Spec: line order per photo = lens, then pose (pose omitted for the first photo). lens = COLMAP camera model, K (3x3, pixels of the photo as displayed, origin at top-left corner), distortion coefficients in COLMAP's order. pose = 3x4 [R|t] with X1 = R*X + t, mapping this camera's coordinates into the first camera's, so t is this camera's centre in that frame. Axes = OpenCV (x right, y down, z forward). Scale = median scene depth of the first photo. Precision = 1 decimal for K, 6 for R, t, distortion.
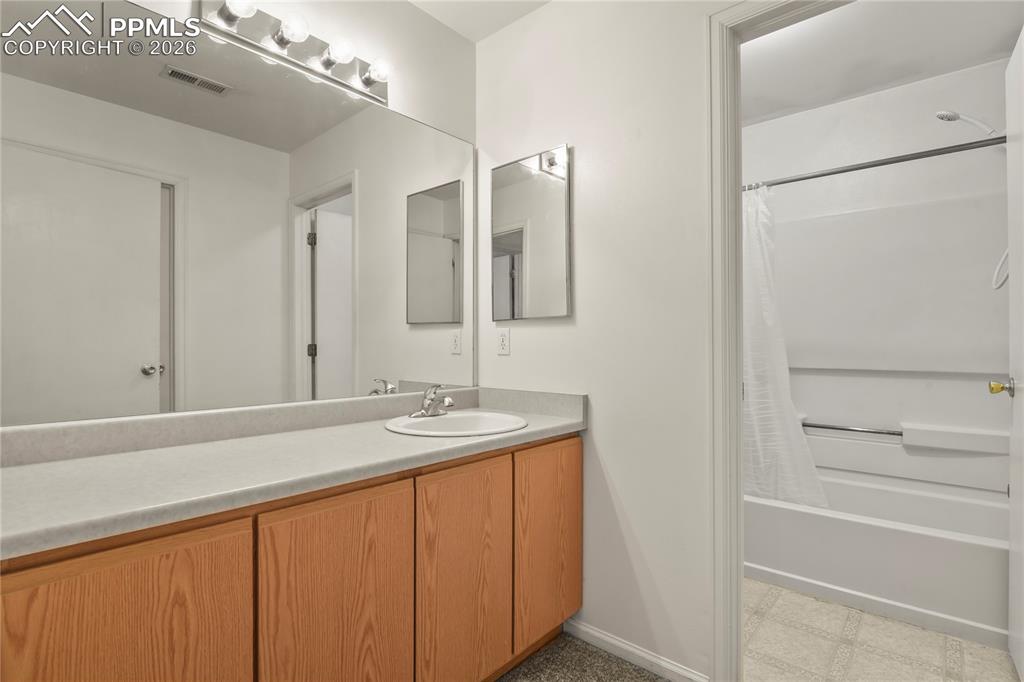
lens RADIAL K [[496.5, 0, 515.2], [0, 496.5, 343.2], [0, 0, 1]] dist [-0.005584, -0.006722]
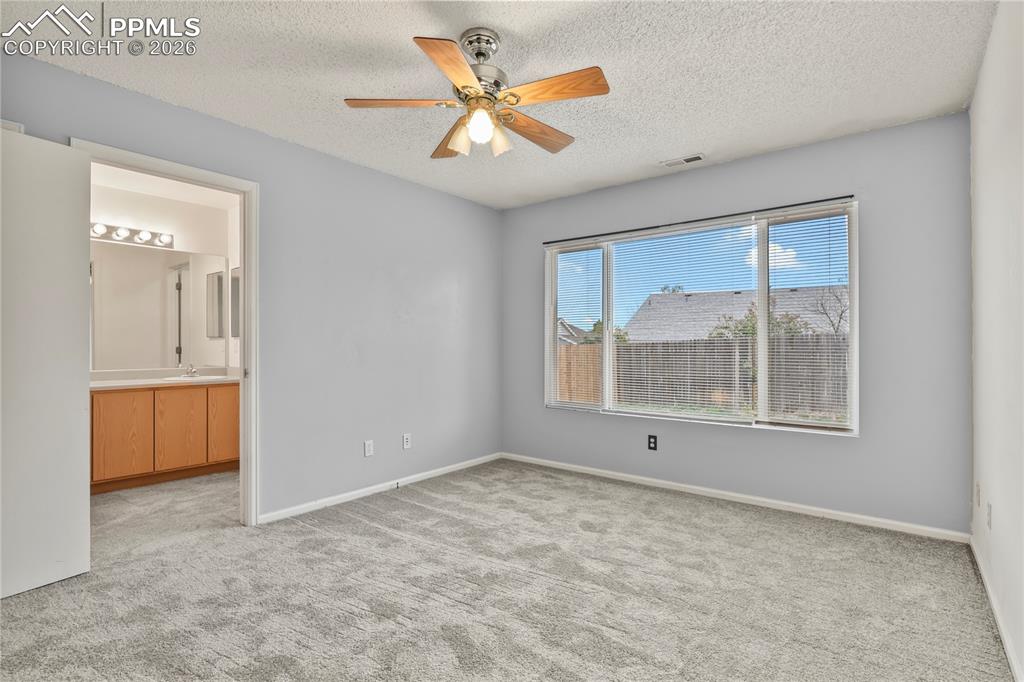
lens RADIAL K [[496.5, 0, 509.8], [0, 496.5, 344.8], [0, 0, 1]] dist [-0.005584, -0.006722]
pose [[0.999201, 0.000253, 0.039957, 1.644132], [-0.000180, 0.999998, -0.001834, -0.005728], [-0.039957, 0.001826, 0.999200, -1.883010]]
